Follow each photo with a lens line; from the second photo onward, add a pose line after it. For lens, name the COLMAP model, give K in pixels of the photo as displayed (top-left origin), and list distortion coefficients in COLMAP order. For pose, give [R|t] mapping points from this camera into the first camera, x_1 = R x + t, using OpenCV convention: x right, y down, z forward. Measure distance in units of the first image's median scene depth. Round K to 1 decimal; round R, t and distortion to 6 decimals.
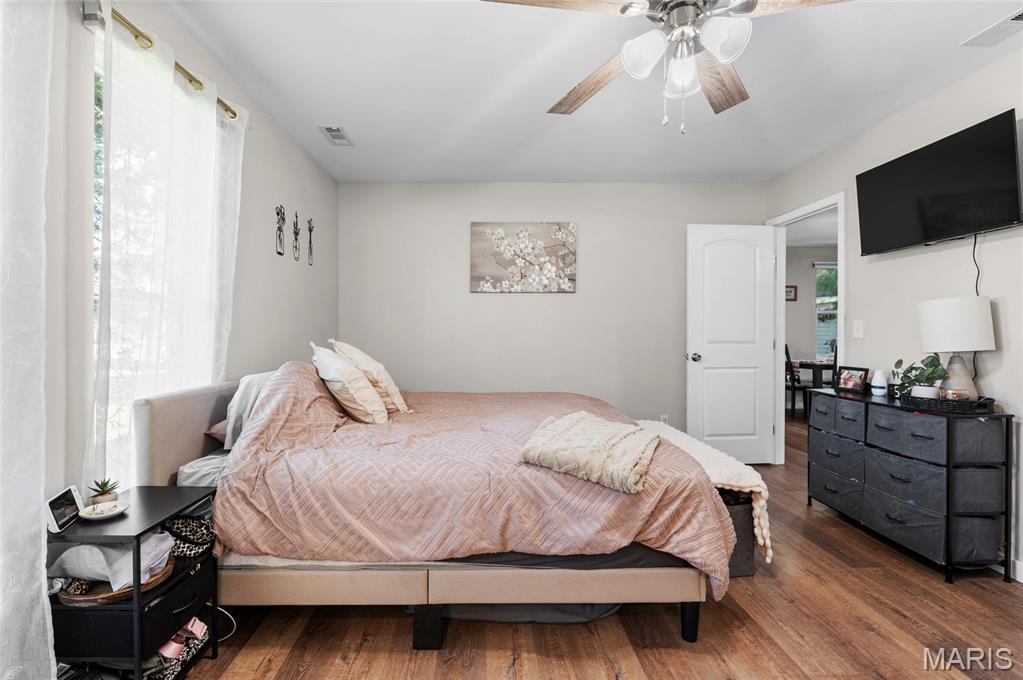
lens RADIAL K [[478.1, 0, 514.5], [0, 478.1, 332.1], [0, 0, 1]] dist [-0.013078, -0.000017]
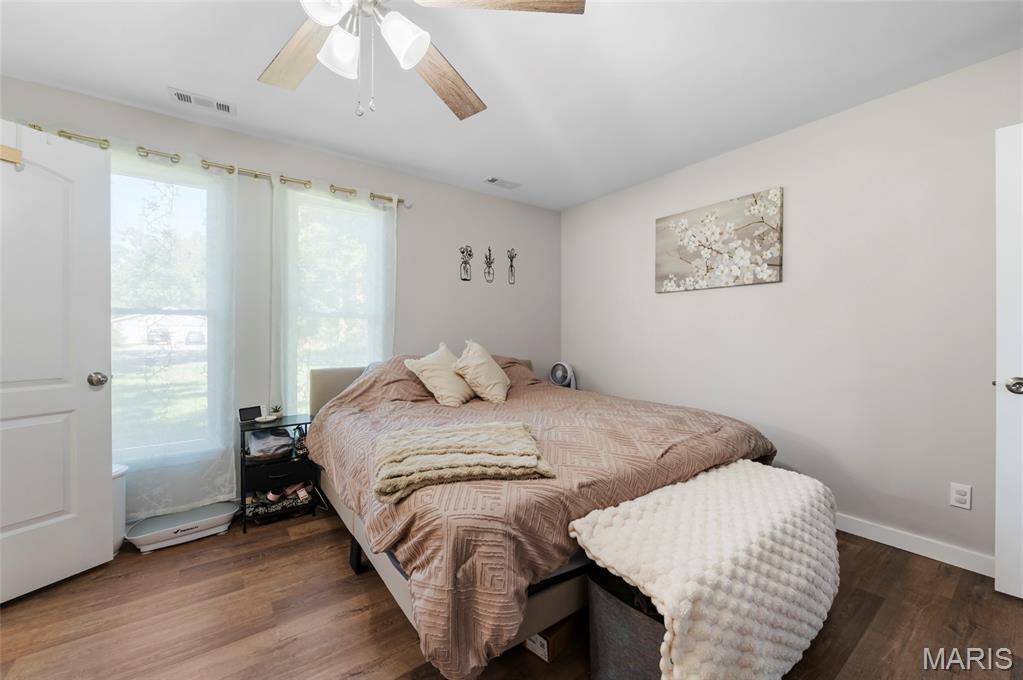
lens RADIAL K [[419.2, 0, 509.4], [0, 419.2, 332.7], [0, 0, 1]] dist [-0.012142, 0.000115]
pose [[0.546707, -0.002816, -0.837319, 0.443387], [-0.000393, 0.999993, -0.003620, -0.001941], [0.837324, 0.002309, 0.546702, 0.301785]]
